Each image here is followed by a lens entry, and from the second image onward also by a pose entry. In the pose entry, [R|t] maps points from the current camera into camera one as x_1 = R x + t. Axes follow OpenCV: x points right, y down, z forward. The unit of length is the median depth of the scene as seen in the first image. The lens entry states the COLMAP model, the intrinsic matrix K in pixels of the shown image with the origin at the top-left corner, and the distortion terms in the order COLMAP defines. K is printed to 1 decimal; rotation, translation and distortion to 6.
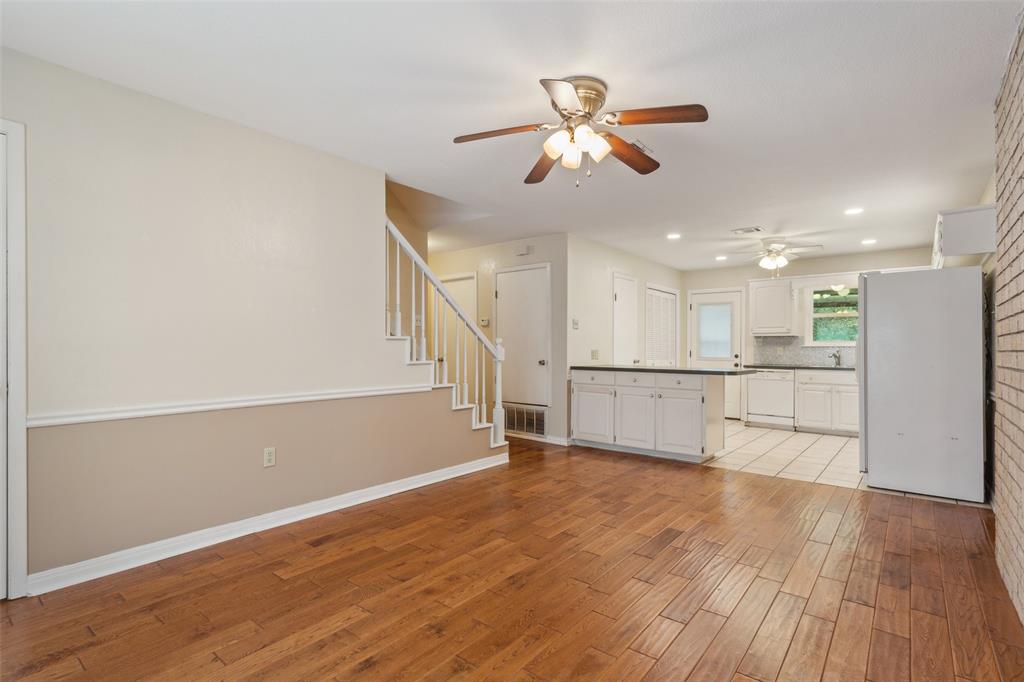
lens RADIAL K [[494.1, 0, 516.8], [0, 494.1, 343.6], [0, 0, 1]] dist [0.006273, -0.000784]
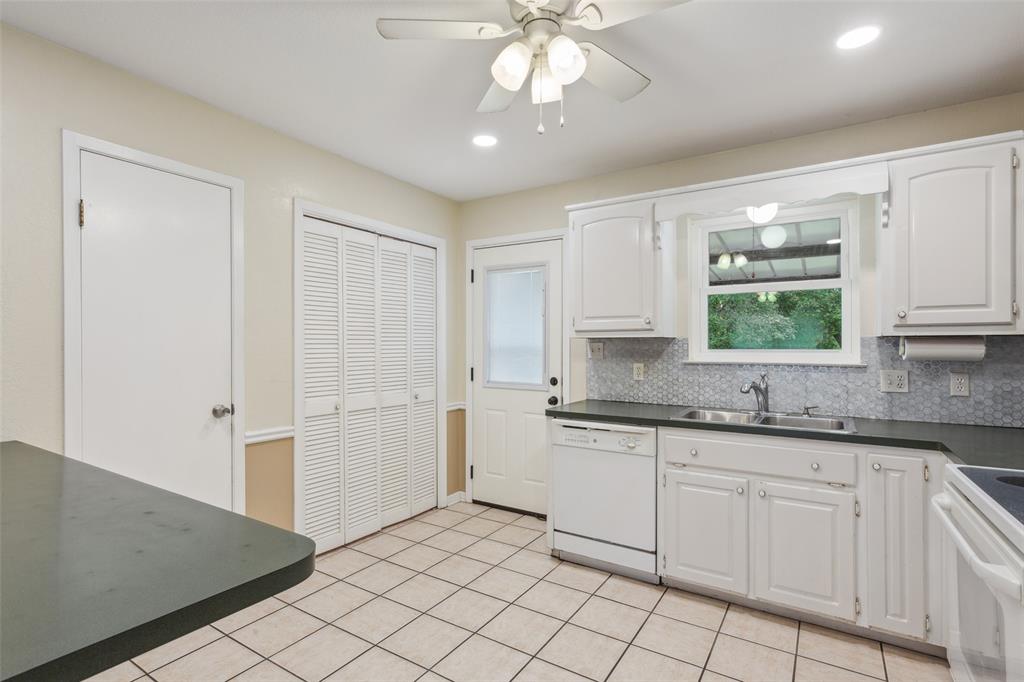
lens RADIAL K [[494.1, 0, 507.5], [0, 494.1, 341.0], [0, 0, 1]] dist [0.006273, -0.000784]
pose [[0.994244, 0.000360, 0.107136, 0.378787], [-0.000368, 1.000000, 0.000055, -0.012747], [-0.107136, -0.000094, 0.994244, 0.591948]]
